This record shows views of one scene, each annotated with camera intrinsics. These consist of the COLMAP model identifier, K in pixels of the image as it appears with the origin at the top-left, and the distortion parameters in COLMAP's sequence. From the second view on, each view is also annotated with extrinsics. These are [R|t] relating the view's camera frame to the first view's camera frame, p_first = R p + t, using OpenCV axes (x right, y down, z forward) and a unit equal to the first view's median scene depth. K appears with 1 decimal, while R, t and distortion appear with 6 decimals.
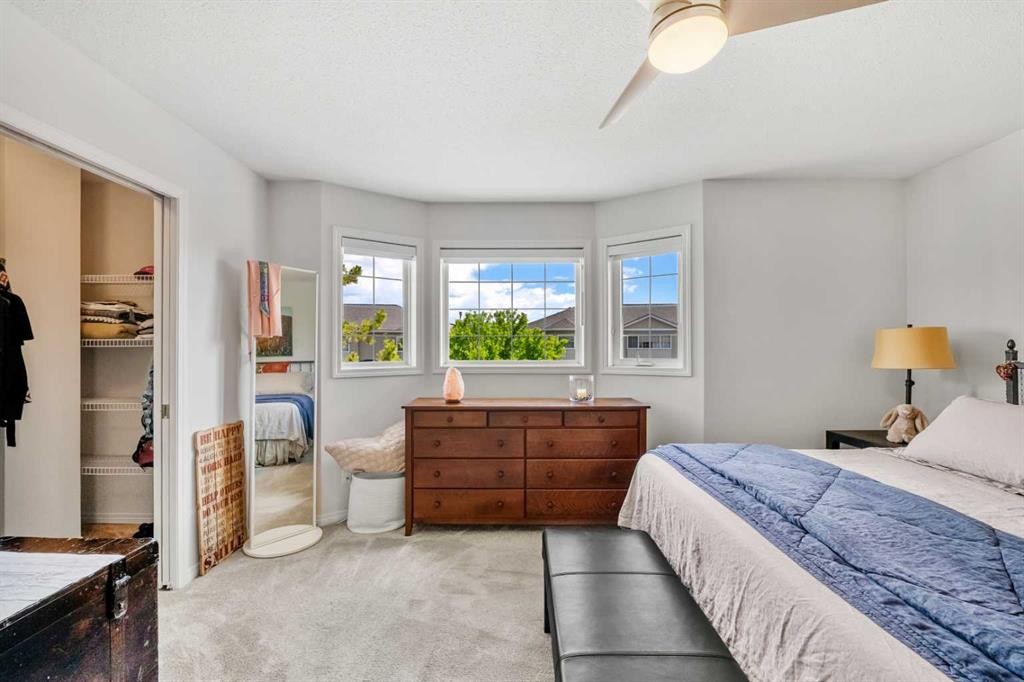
lens RADIAL K [[416.9, 0, 510.1], [0, 416.9, 345.5], [0, 0, 1]] dist [-0.008926, 0.000711]
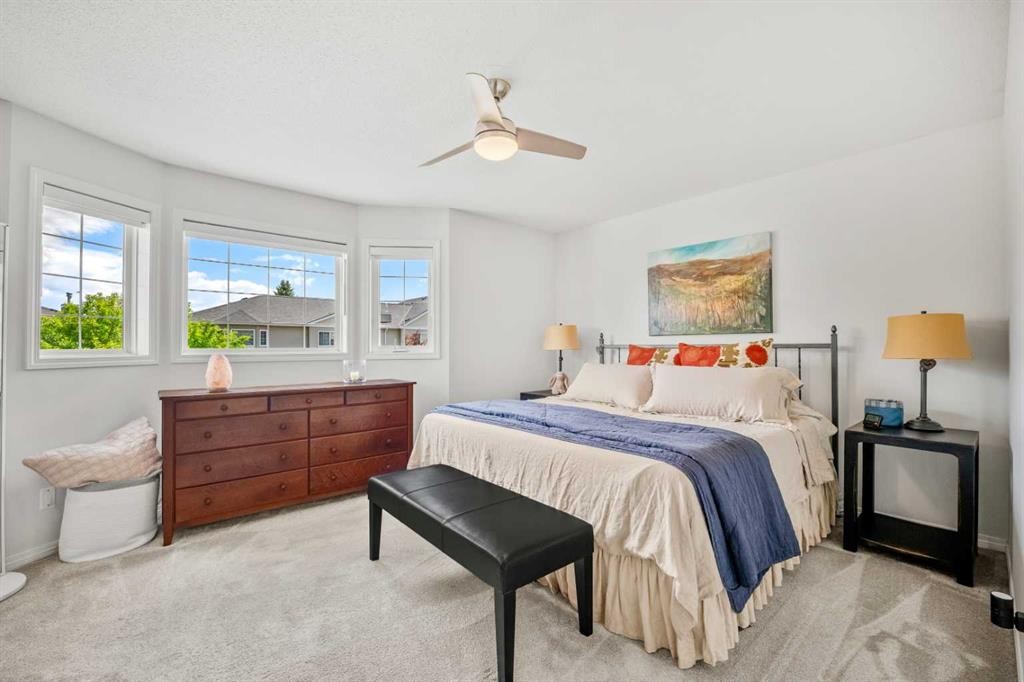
lens RADIAL K [[426.9, 0, 507.2], [0, 426.9, 339.9], [0, 0, 1]] dist [-0.006376, -0.000115]
pose [[0.758823, 0.009924, 0.651221, -0.286135], [-0.004407, 0.999939, -0.010103, 0.031417], [-0.651282, 0.004797, 0.758821, -0.143757]]
